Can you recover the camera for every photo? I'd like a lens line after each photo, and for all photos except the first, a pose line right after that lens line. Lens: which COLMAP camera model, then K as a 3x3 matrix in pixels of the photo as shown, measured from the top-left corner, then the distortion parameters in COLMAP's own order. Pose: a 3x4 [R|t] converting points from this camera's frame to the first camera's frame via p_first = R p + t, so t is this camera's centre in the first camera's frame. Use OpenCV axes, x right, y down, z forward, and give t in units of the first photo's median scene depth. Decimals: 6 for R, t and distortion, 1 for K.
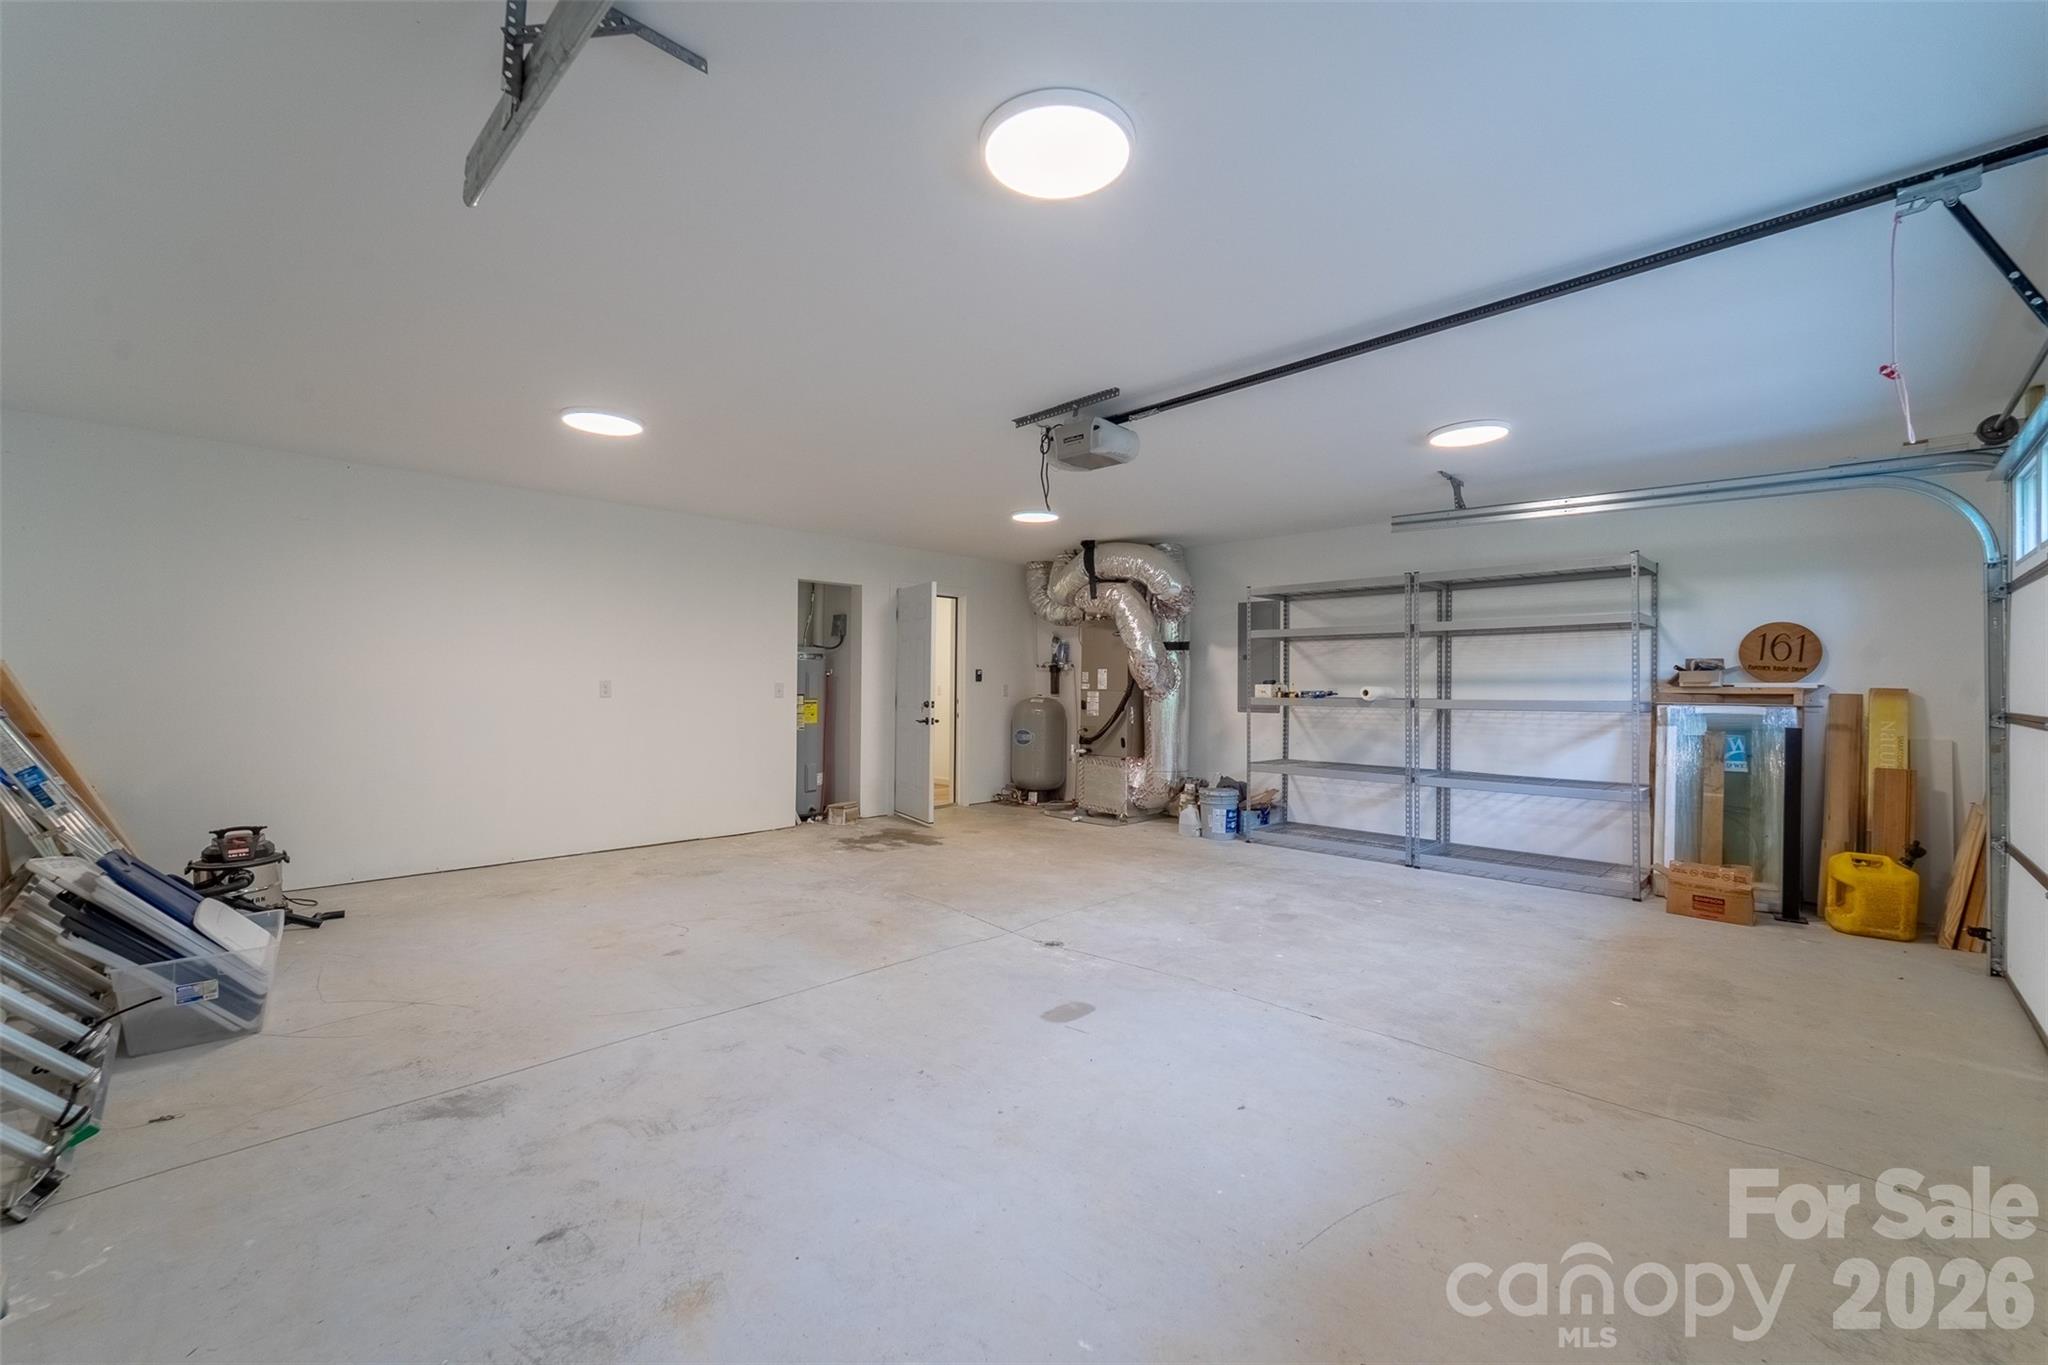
lens RADIAL K [[858.4, 0, 1031.8], [0, 858.4, 692.7], [0, 0, 1]] dist [0.000428, -0.000294]
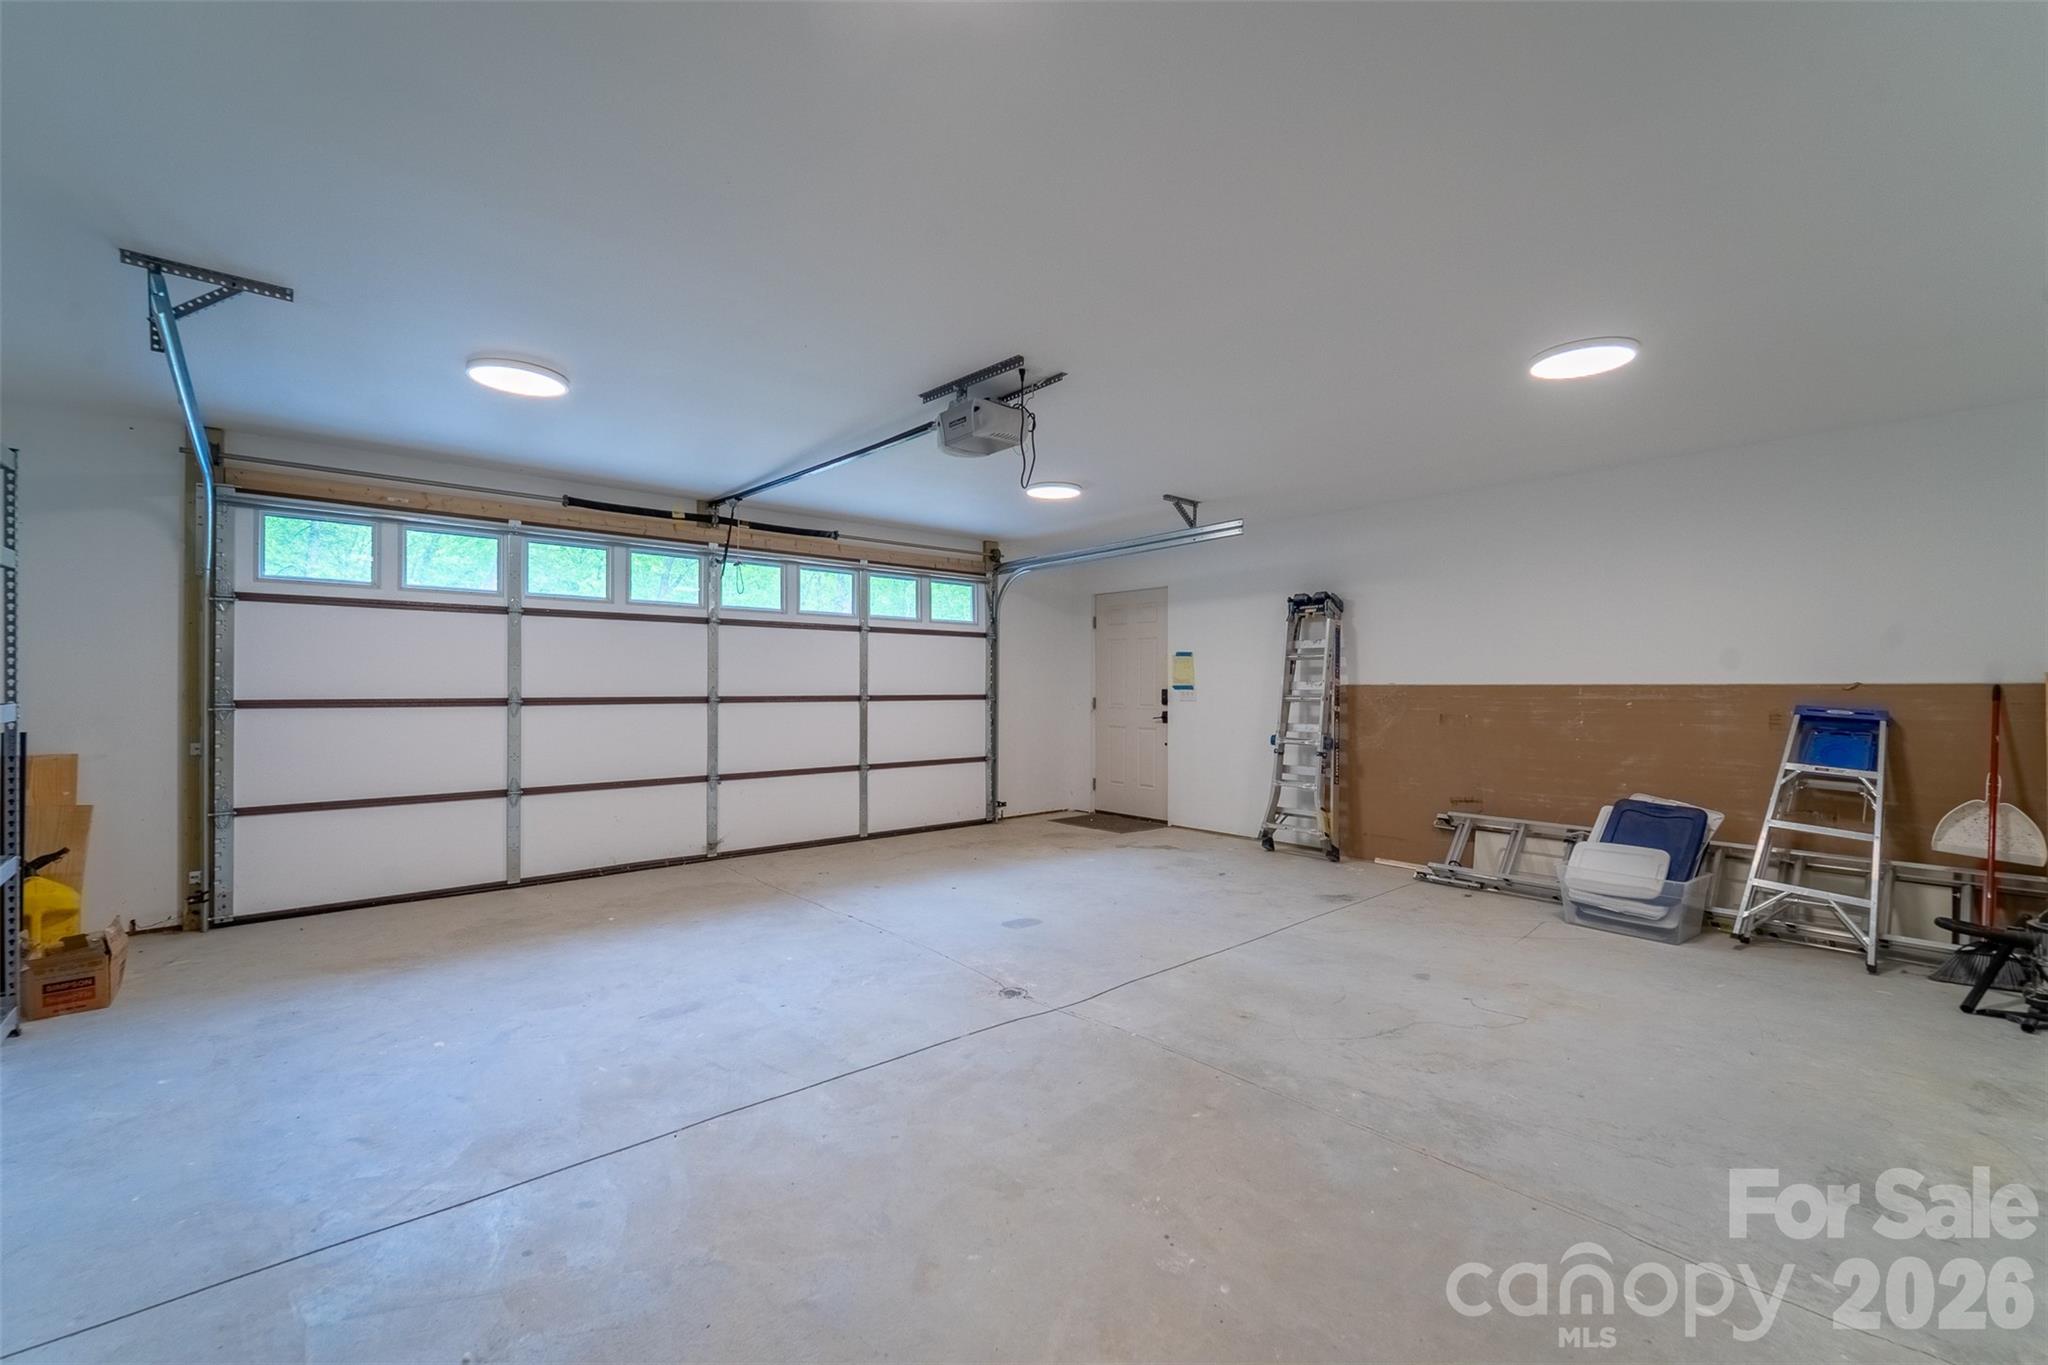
lens RADIAL K [[858.4, 0, 1031.8], [0, 858.4, 692.7], [0, 0, 1]] dist [0.000428, -0.000294]
pose [[-0.997218, -0.013429, 0.073327, -0.056052], [-0.012444, 0.999826, 0.013871, -0.014391], [-0.073500, 0.012920, -0.997211, 1.931816]]
